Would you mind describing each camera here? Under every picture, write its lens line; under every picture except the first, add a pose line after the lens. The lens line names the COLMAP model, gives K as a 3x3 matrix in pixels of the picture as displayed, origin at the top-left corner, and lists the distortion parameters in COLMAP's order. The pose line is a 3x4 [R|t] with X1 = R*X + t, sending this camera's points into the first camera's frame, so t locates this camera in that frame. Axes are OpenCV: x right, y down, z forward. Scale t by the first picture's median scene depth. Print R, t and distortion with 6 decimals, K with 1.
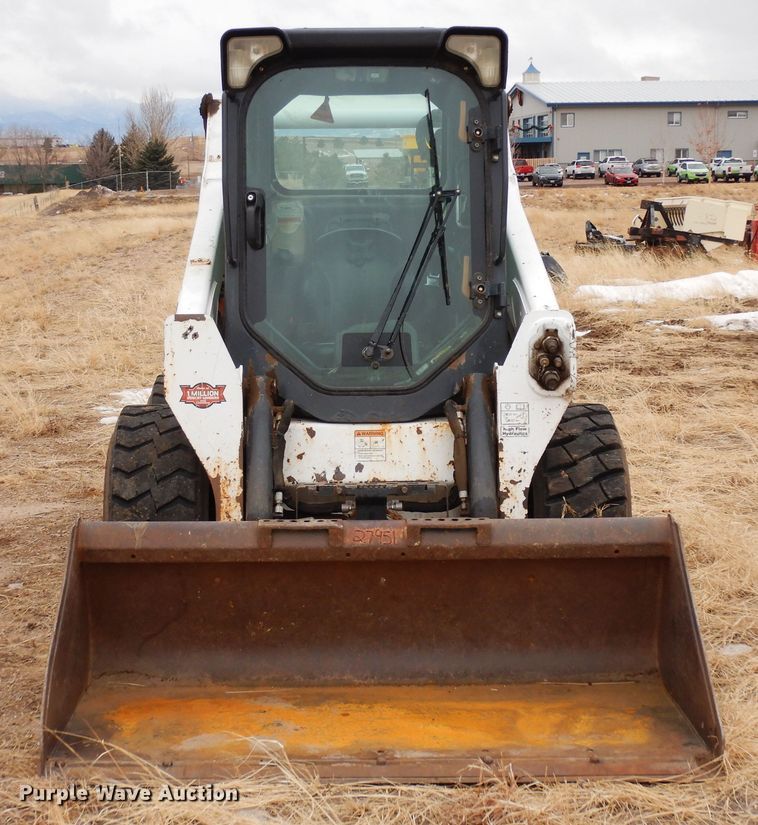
lens RADIAL K [[1657.0, 0, 362.0], [0, 1657.0, 414.2], [0, 0, 1]] dist [-0.014533, 0.102988]
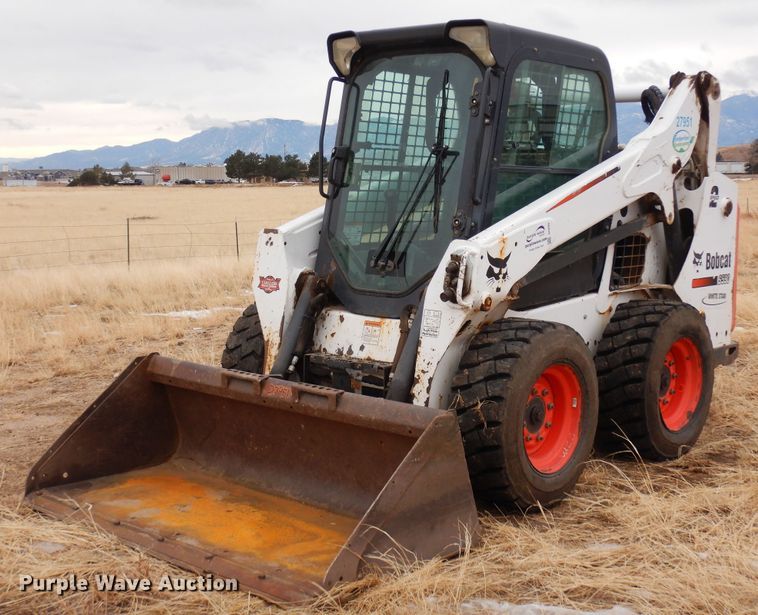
lens RADIAL K [[1143.2, 0, 378.3], [0, 1143.2, 290.3], [0, 0, 1]] dist [0.000968, -0.036855]
pose [[0.730955, 0.085745, -0.677018, 0.658718], [-0.102961, 0.994575, 0.014800, -0.031043], [0.674614, 0.058888, 0.735818, 0.320522]]
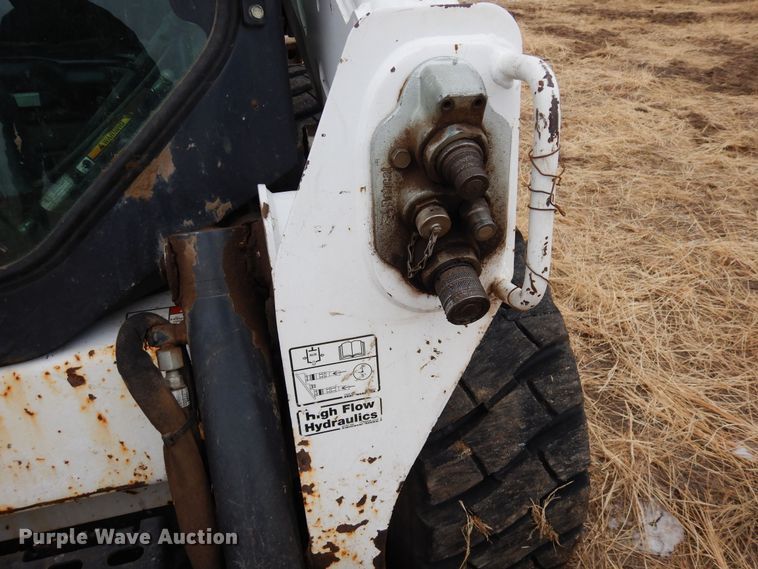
lens RADIAL K [[538.3, 0, 379.0], [0, 538.3, 284.5], [0, 0, 1]] dist [0.011837, 0.004725]
pose [[0.972807, -0.133374, 0.189364, 0.082636], [0.033454, 0.889902, 0.454923, -0.063055], [-0.229190, -0.436217, 0.870165, 0.914487]]
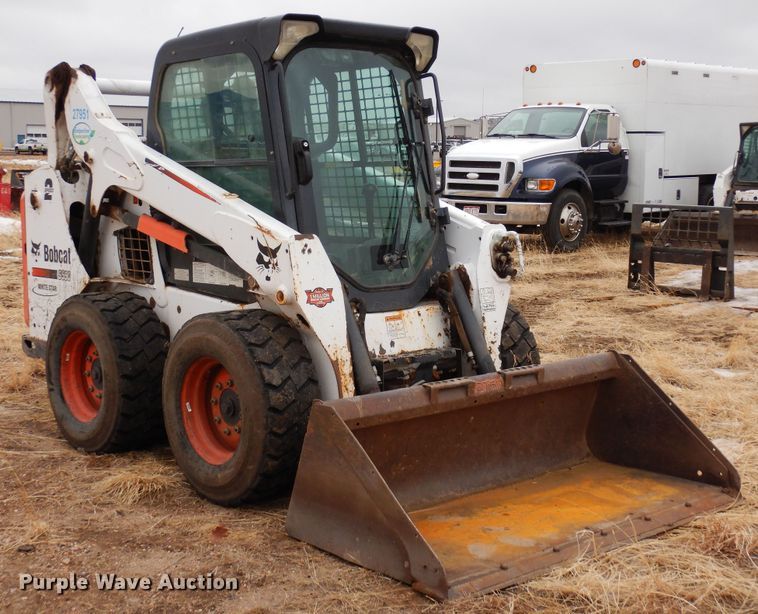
lens RADIAL K [[1143.2, 0, 378.3], [0, 1143.2, 289.8], [0, 0, 1]] dist [0.000968, -0.036855]
pose [[0.754017, -0.062625, 0.653863, -0.637242], [0.079561, 0.996823, 0.003725, -0.016791], [-0.652019, 0.049213, 0.756604, 0.302434]]
